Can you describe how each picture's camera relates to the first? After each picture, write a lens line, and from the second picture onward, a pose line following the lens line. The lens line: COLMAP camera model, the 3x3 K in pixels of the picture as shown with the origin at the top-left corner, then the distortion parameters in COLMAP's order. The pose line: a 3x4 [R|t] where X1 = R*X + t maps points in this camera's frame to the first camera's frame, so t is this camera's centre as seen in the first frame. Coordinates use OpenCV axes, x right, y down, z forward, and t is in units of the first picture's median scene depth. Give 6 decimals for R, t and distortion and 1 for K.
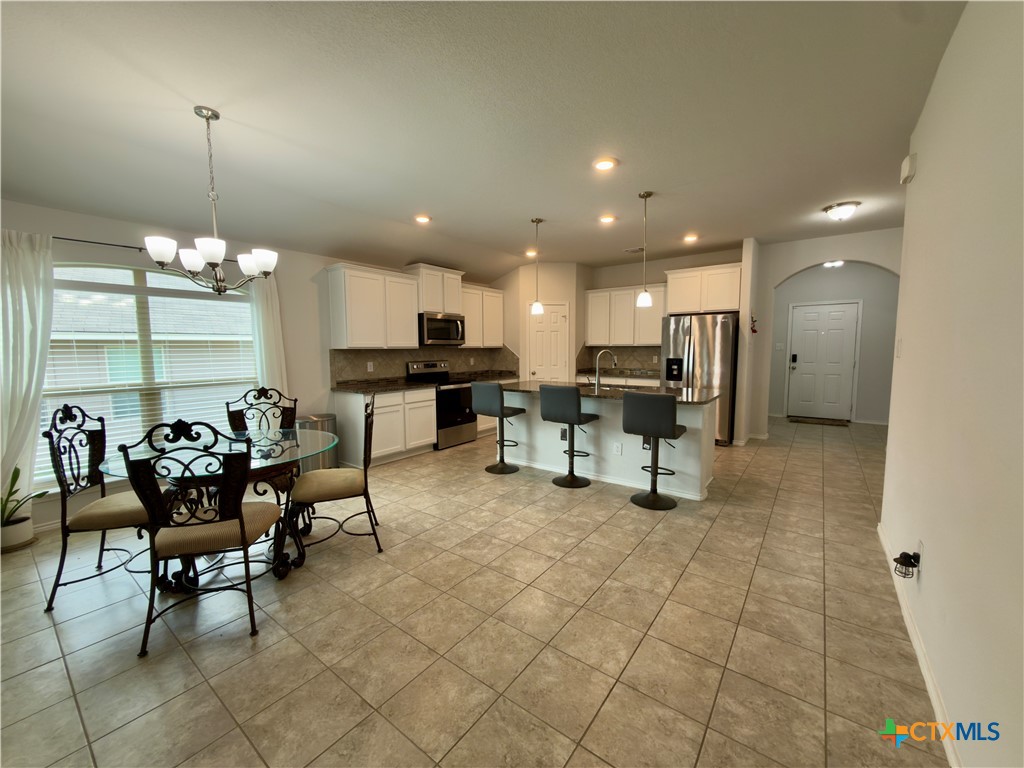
lens RADIAL K [[408.1, 0, 511.1], [0, 408.1, 384.7], [0, 0, 1]] dist [0.001579, -0.000605]
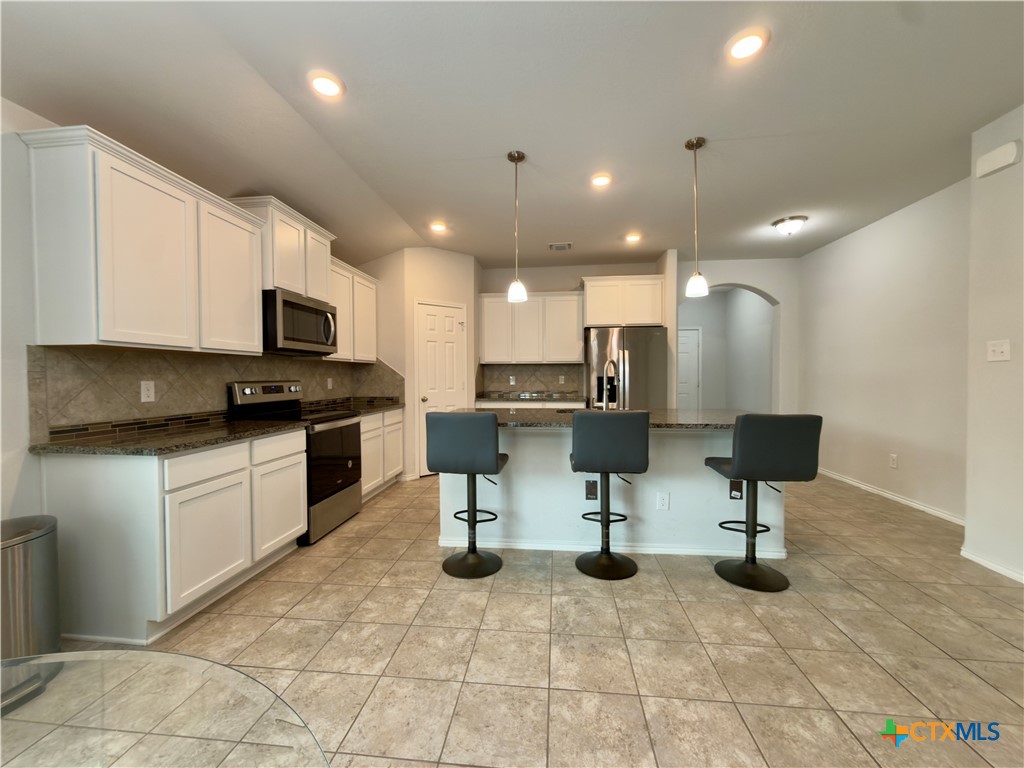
lens RADIAL K [[408.1, 0, 511.0], [0, 408.1, 384.2], [0, 0, 1]] dist [0.001579, -0.000605]
pose [[0.858380, -0.007855, 0.512954, -0.263016], [0.045817, 0.997061, -0.061403, -0.005937], [-0.510964, 0.076209, 0.856217, 0.459666]]
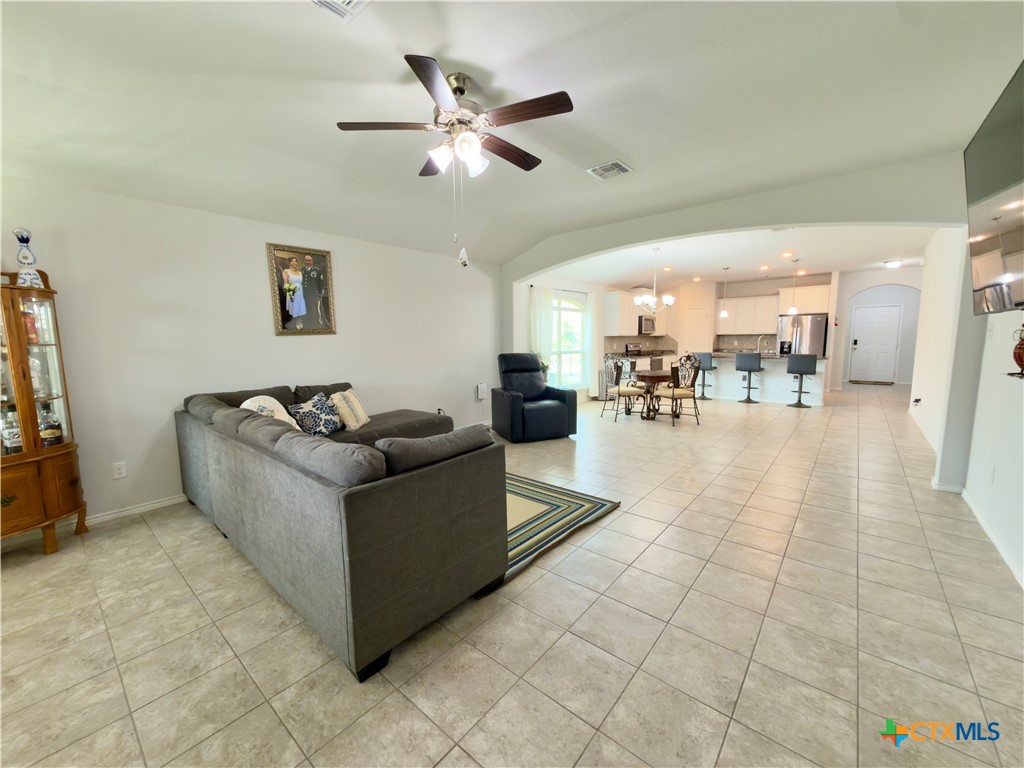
lens RADIAL K [[408.1, 0, 509.2], [0, 408.1, 384.8], [0, 0, 1]] dist [0.001579, -0.000605]
pose [[0.998530, 0.002544, -0.054140, -0.809531], [-0.001380, 0.999767, 0.021527, 0.100366], [0.054182, -0.021420, 0.998301, -0.937144]]
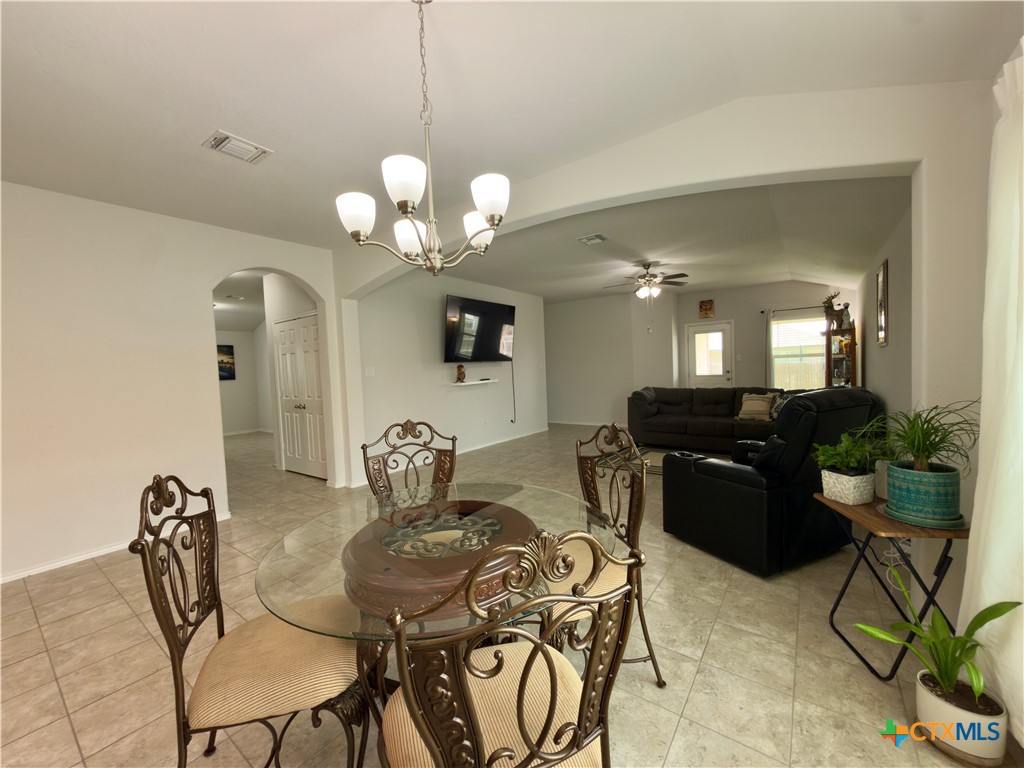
lens RADIAL K [[408.1, 0, 511.8], [0, 408.1, 382.9], [0, 0, 1]] dist [0.001579, -0.000605]
pose [[-0.998703, 0.048421, -0.015761, -0.430180], [0.045904, 0.990065, 0.132907, -0.071047], [0.022040, 0.132011, -0.991003, 0.871326]]
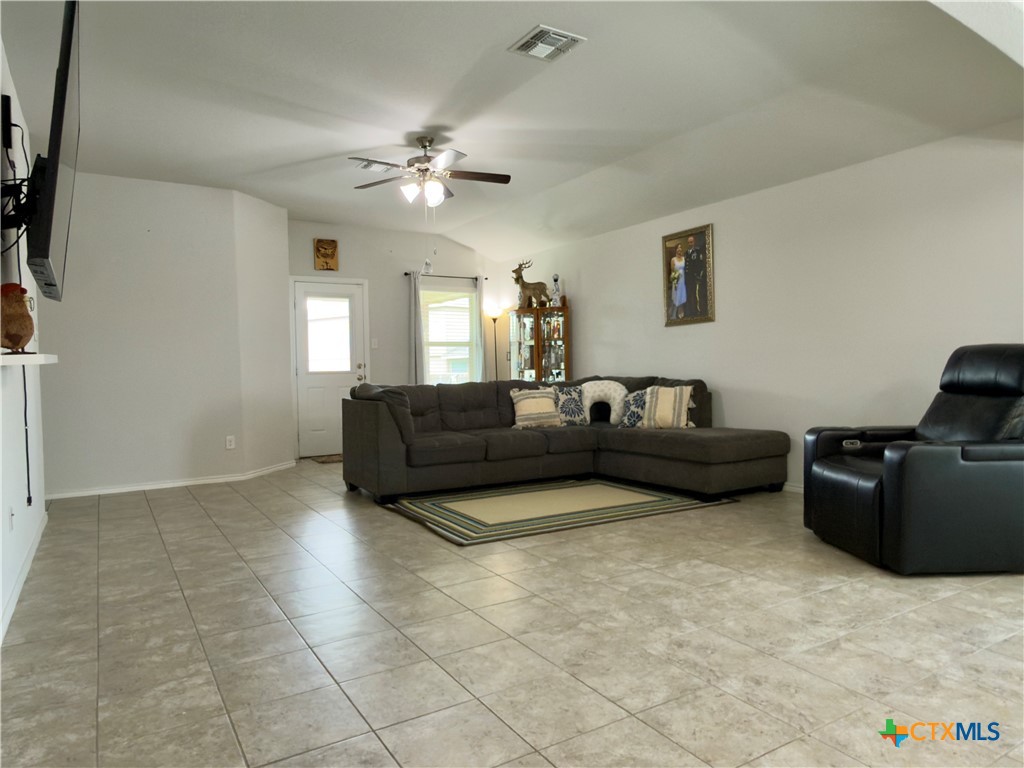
lens RADIAL K [[670.6, 0, 506.4], [0, 670.6, 388.2], [0, 0, 1]] dist [0.003836, -0.001219]
pose [[-0.368847, 0.049159, -0.928189, 0.085245], [-0.067578, 0.994539, 0.079527, 0.055243], [0.927030, 0.092058, -0.363511, 0.106010]]
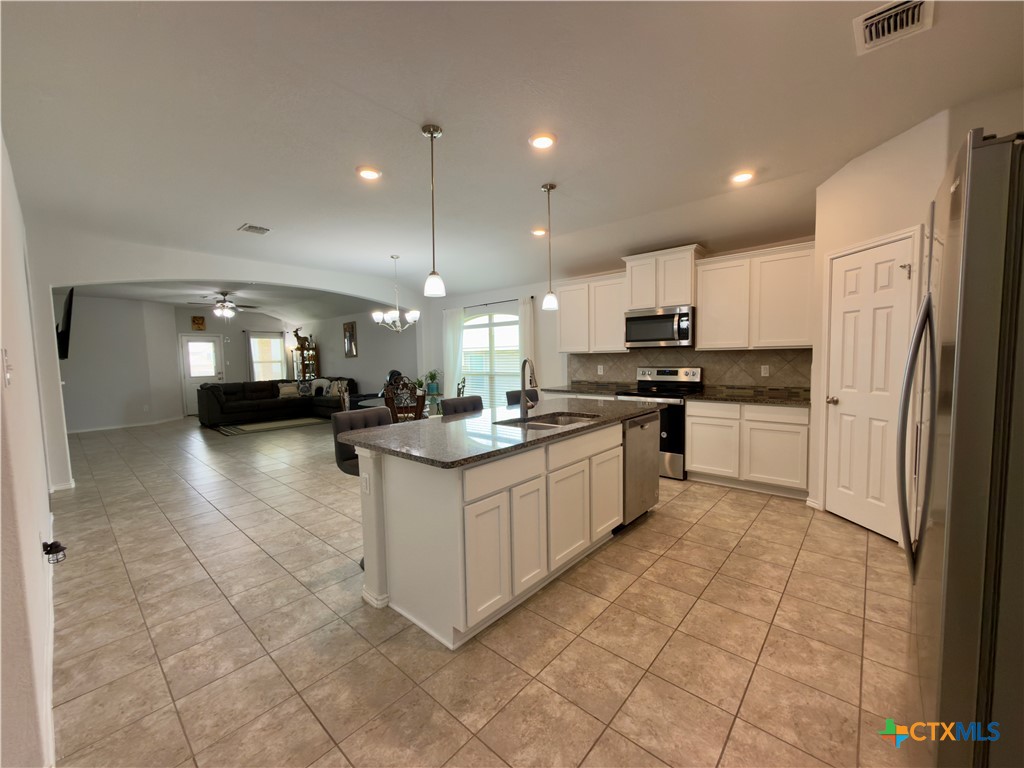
lens RADIAL K [[408.1, 0, 509.1], [0, 408.1, 383.5], [0, 0, 1]] dist [0.001579, -0.000605]
pose [[-0.081818, 0.076408, -0.993714, 0.818532], [-0.069642, 0.994181, 0.082178, -0.089732], [0.994211, 0.075928, -0.076021, 0.965084]]
